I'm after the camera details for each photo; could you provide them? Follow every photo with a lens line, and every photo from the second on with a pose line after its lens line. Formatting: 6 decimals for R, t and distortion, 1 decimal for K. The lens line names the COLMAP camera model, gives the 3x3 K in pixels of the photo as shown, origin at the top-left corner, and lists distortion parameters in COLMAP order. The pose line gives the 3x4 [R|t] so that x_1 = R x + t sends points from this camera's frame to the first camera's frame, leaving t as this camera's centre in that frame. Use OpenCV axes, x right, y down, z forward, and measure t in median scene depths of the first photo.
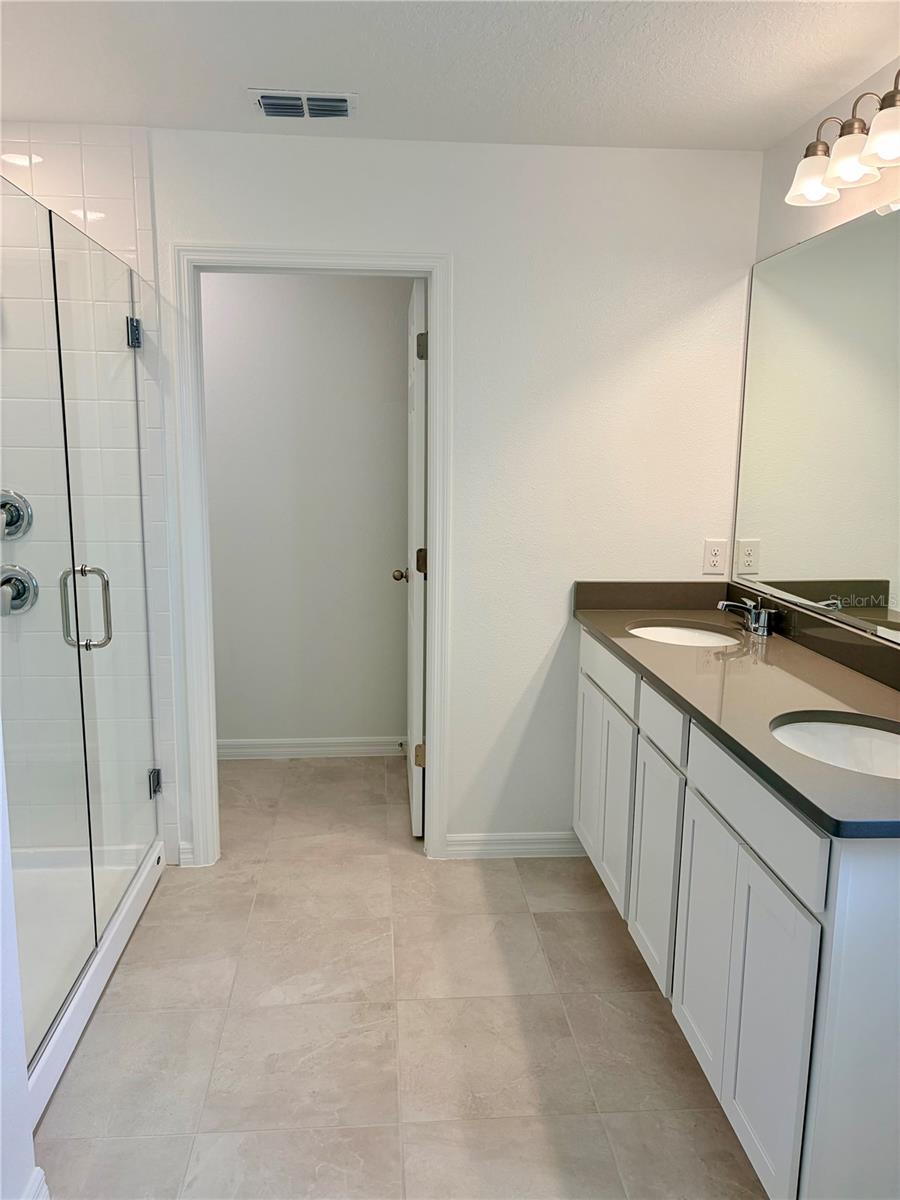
lens RADIAL K [[911.1, 0, 450.3], [0, 911.1, 606.6], [0, 0, 1]] dist [0.032092, -0.046833]
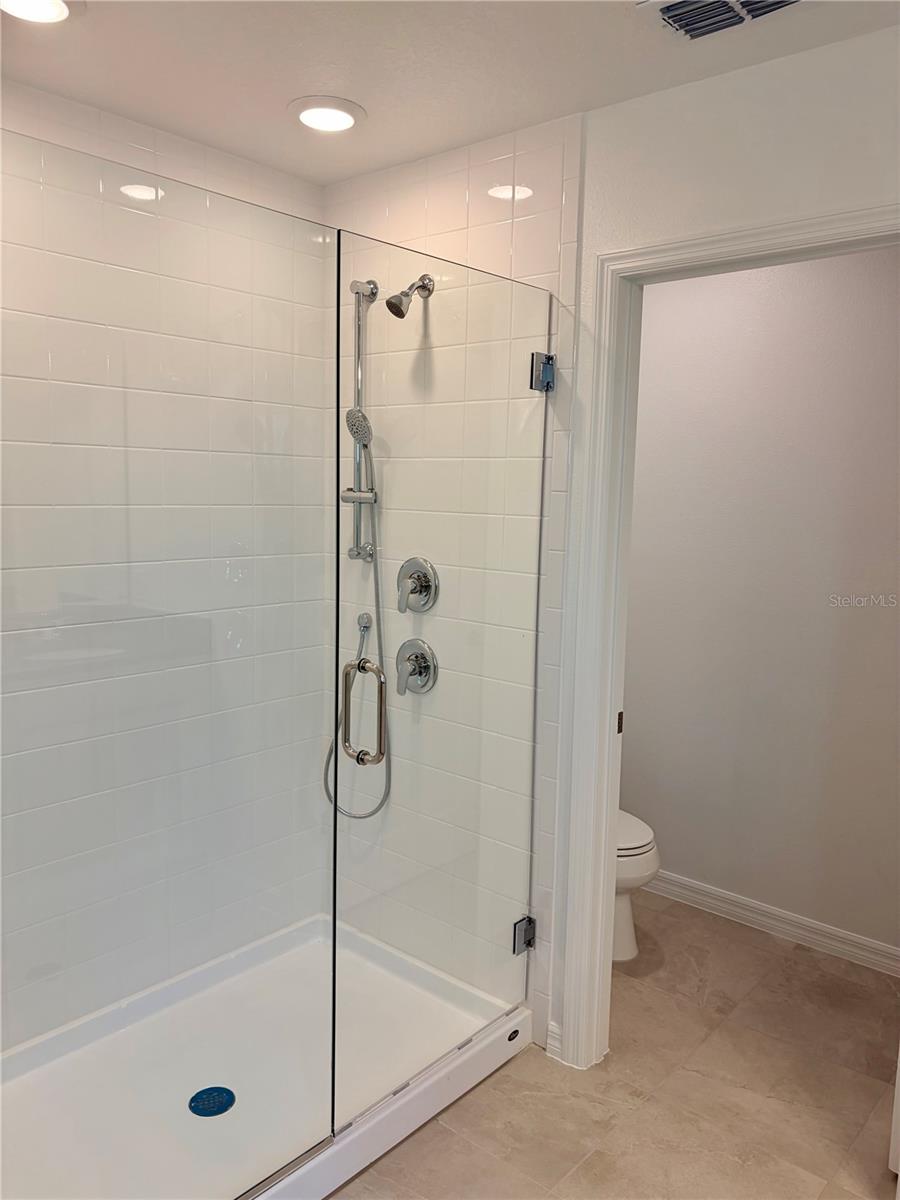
lens RADIAL K [[907.8, 0, 450.3], [0, 907.8, 594.1], [0, 0, 1]] dist [0.054296, -0.063098]
pose [[0.698590, 0.093413, -0.709398, 0.172356], [-0.145418, 0.989286, -0.012935, -0.082102], [0.700589, 0.112195, 0.704689, 0.386454]]
